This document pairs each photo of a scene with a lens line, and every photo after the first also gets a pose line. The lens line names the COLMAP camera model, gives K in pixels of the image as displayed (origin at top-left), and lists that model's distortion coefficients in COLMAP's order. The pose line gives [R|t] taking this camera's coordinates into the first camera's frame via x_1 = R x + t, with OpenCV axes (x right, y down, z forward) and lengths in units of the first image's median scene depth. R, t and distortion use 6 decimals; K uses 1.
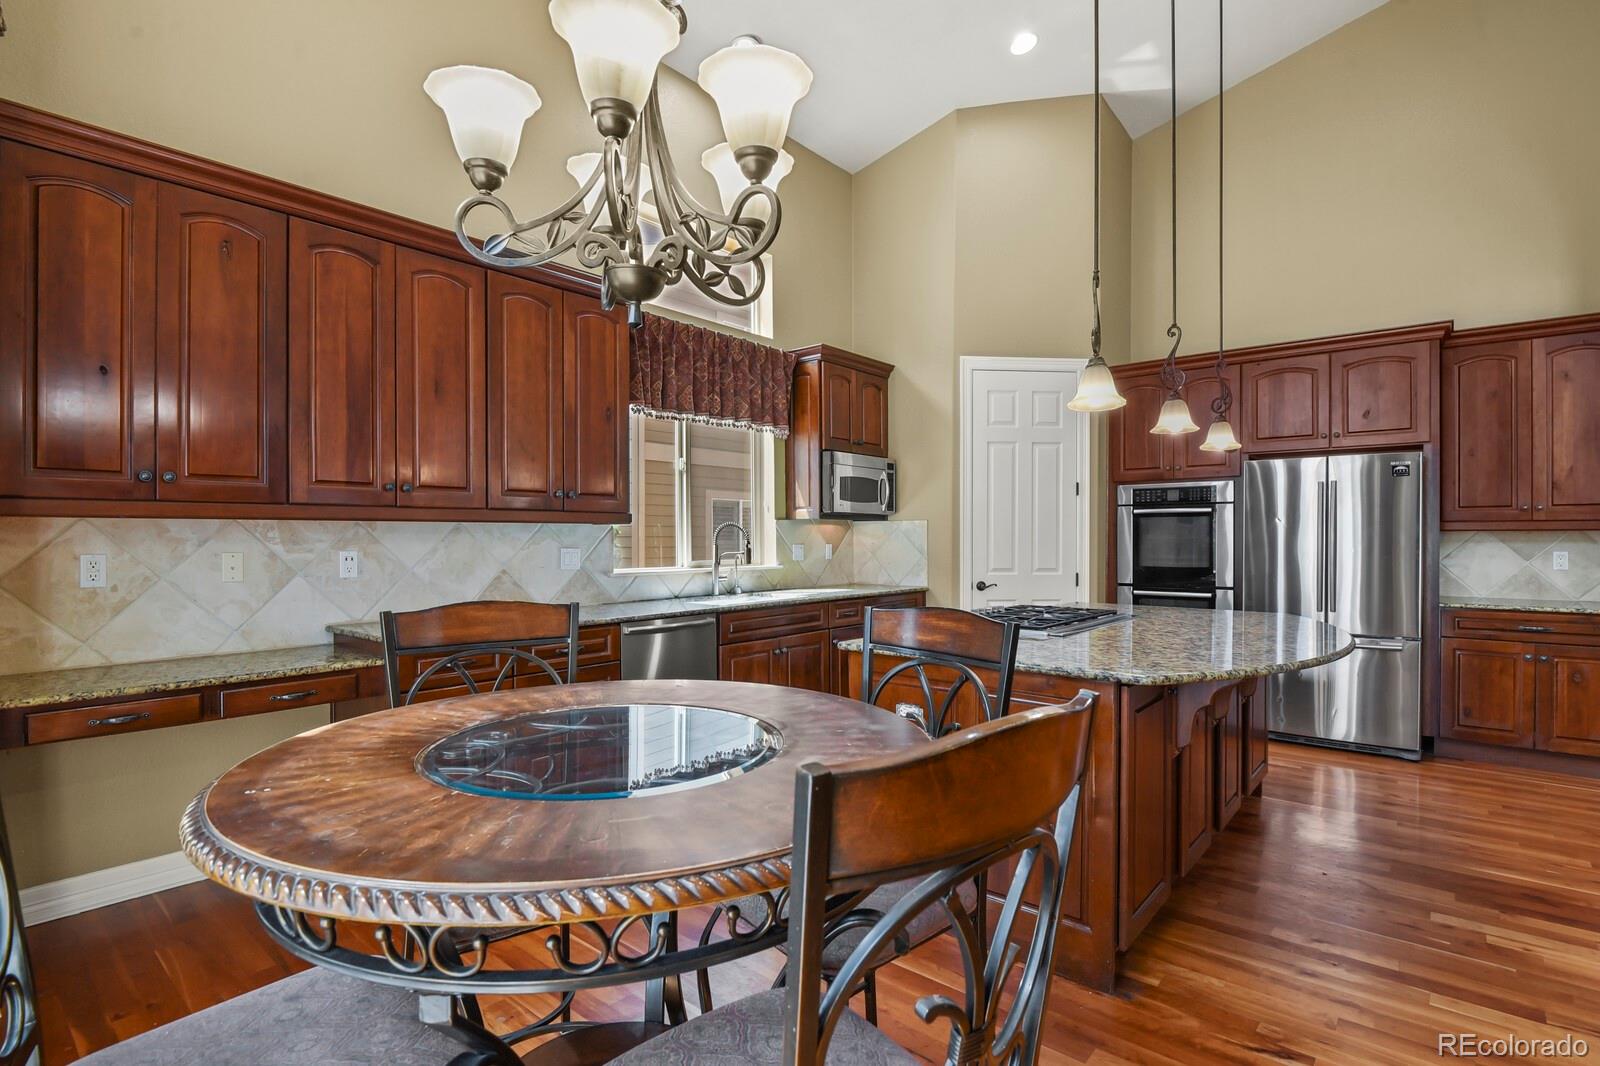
lens RADIAL K [[780.4, 0, 797.9], [0, 780.4, 535.1], [0, 0, 1]] dist [-0.004125, -0.000805]
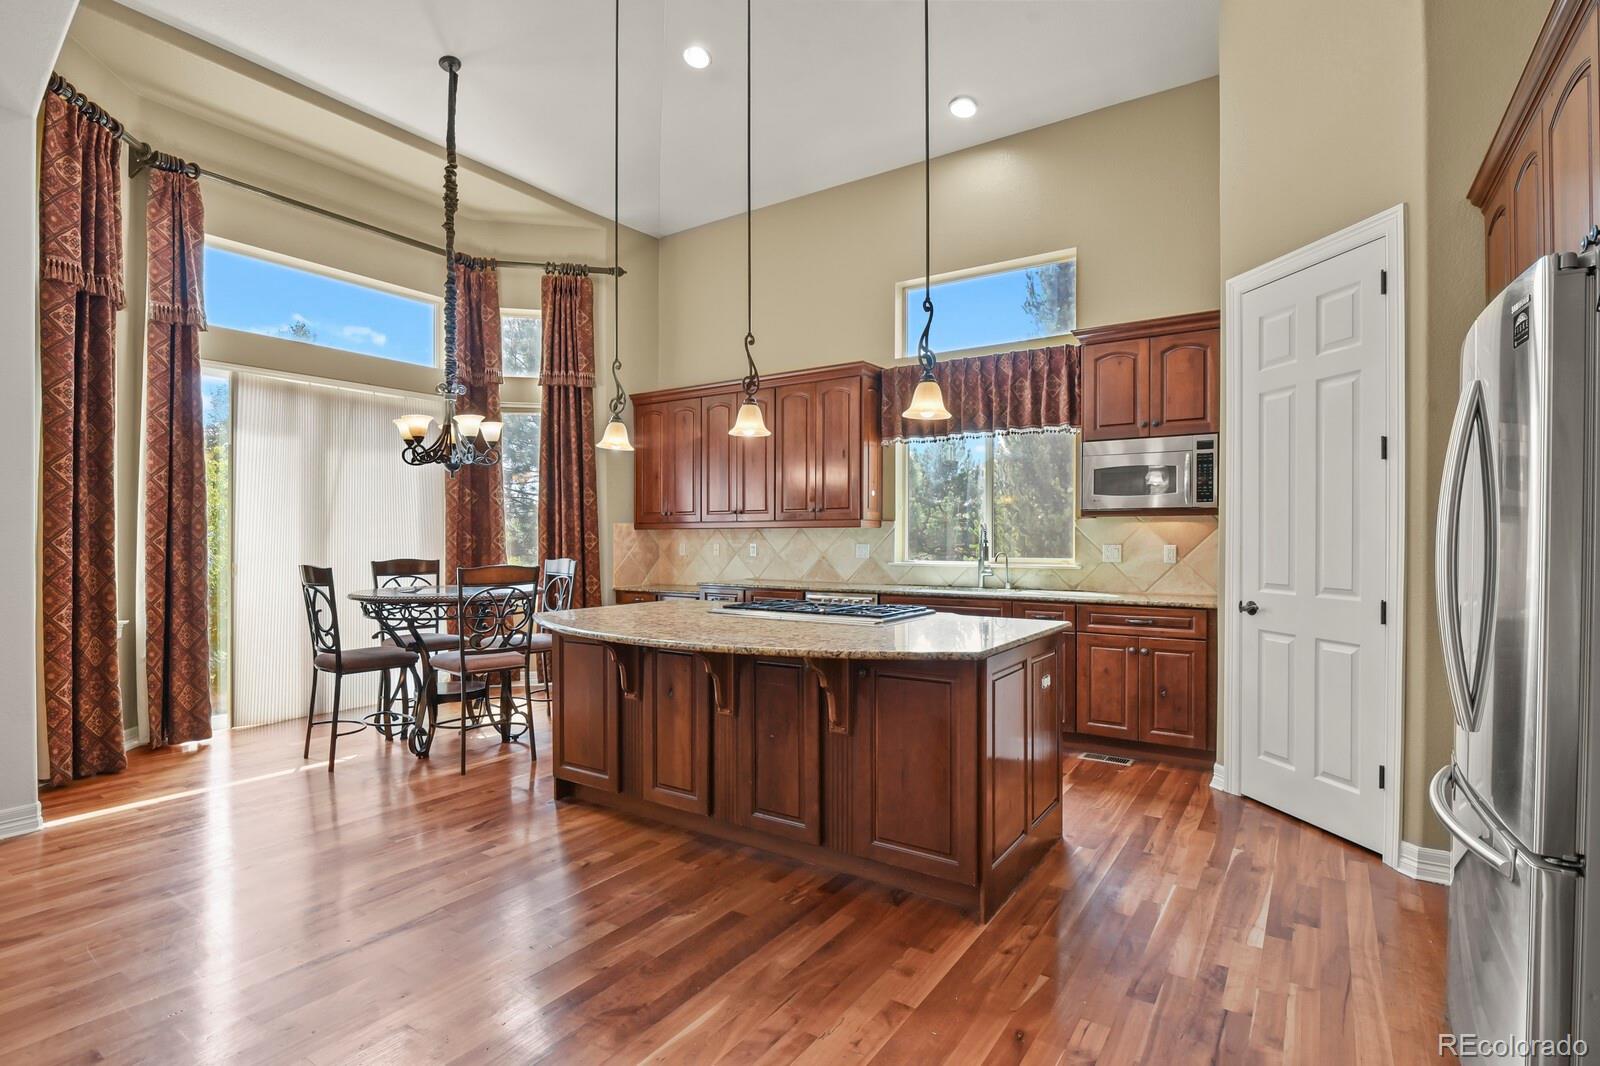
lens RADIAL K [[774.6, 0, 803.3], [0, 774.6, 540.3], [0, 0, 1]] dist [-0.009184, -0.004195]
pose [[0.118995, 0.001002, -0.992894, 1.012681], [-0.004084, 0.999992, 0.000519, 0.008335], [0.992886, 0.003994, 0.118998, 0.621750]]
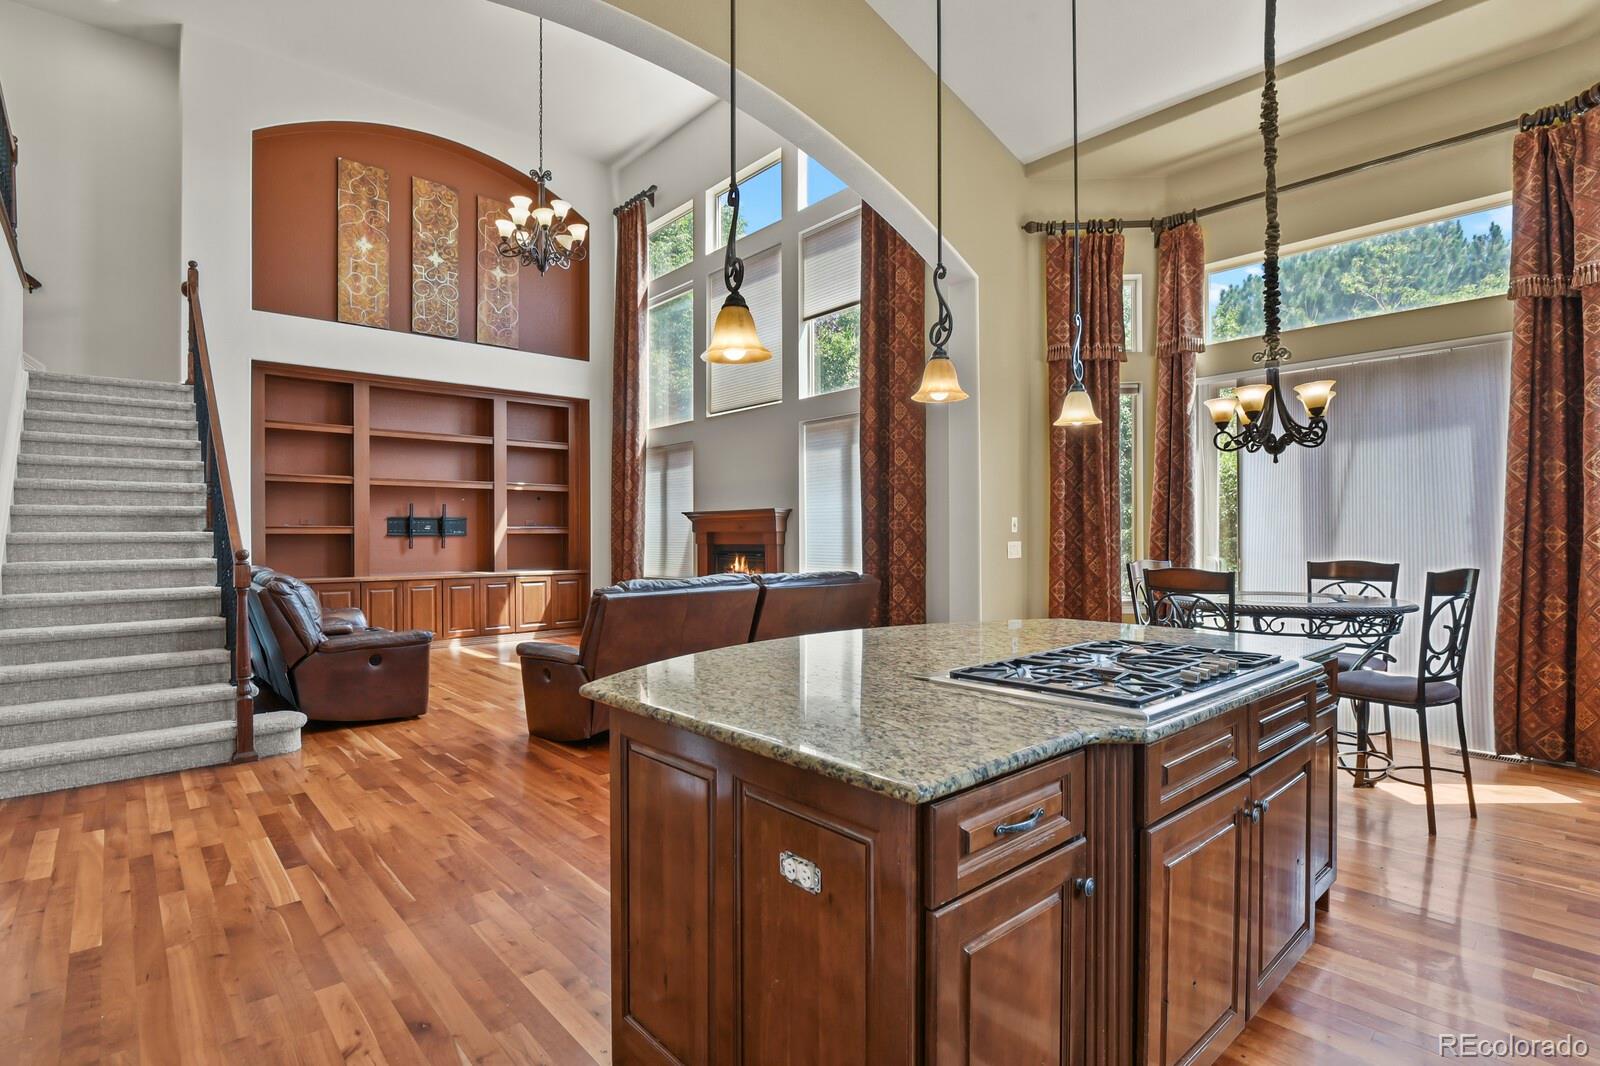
lens RADIAL K [[774.6, 0, 803.3], [0, 774.6, 540.3], [0, 0, 1]] dist [-0.009184, -0.004195]
pose [[-0.992081, 0.004091, 0.125530, 0.346548], [0.004855, 0.999972, 0.005781, 0.005604], [-0.125503, 0.006345, -0.992073, 1.180884]]
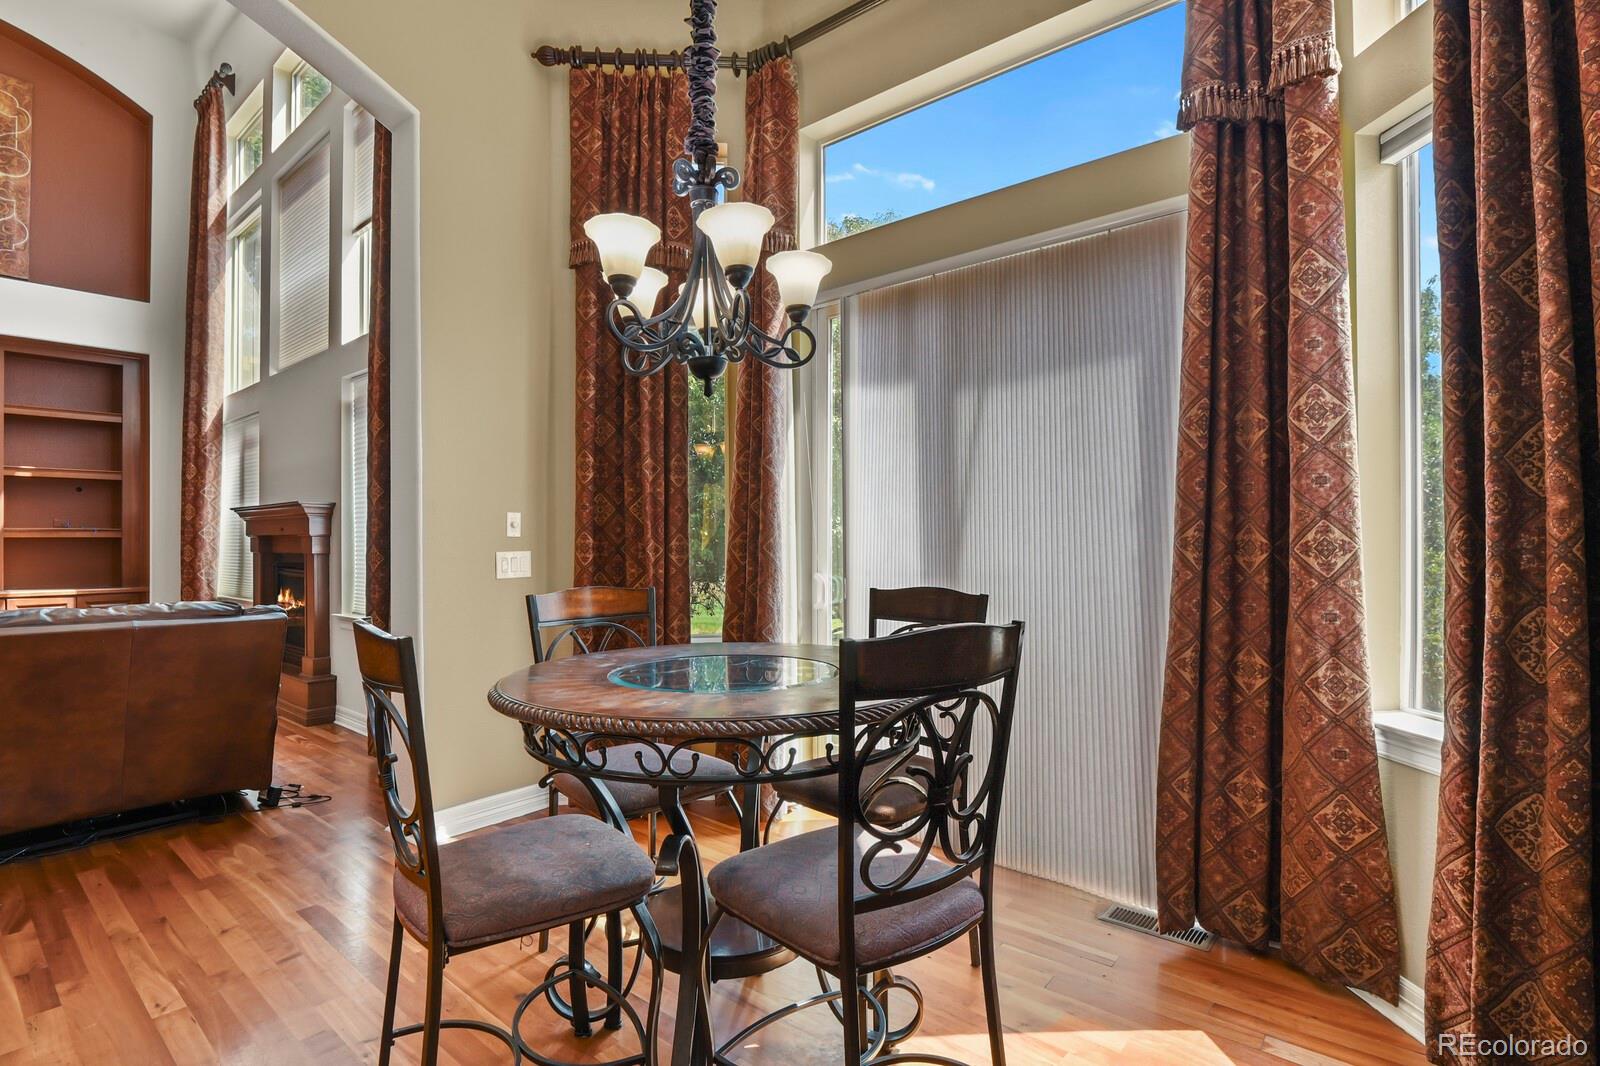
lens RADIAL K [[774.6, 0, 803.3], [0, 774.6, 540.3], [0, 0, 1]] dist [-0.009184, -0.004195]
pose [[-0.999939, 0.003116, -0.010594, -0.108365], [0.003125, 0.999995, -0.000776, 0.006836], [0.010592, -0.000809, -0.999944, 0.693910]]
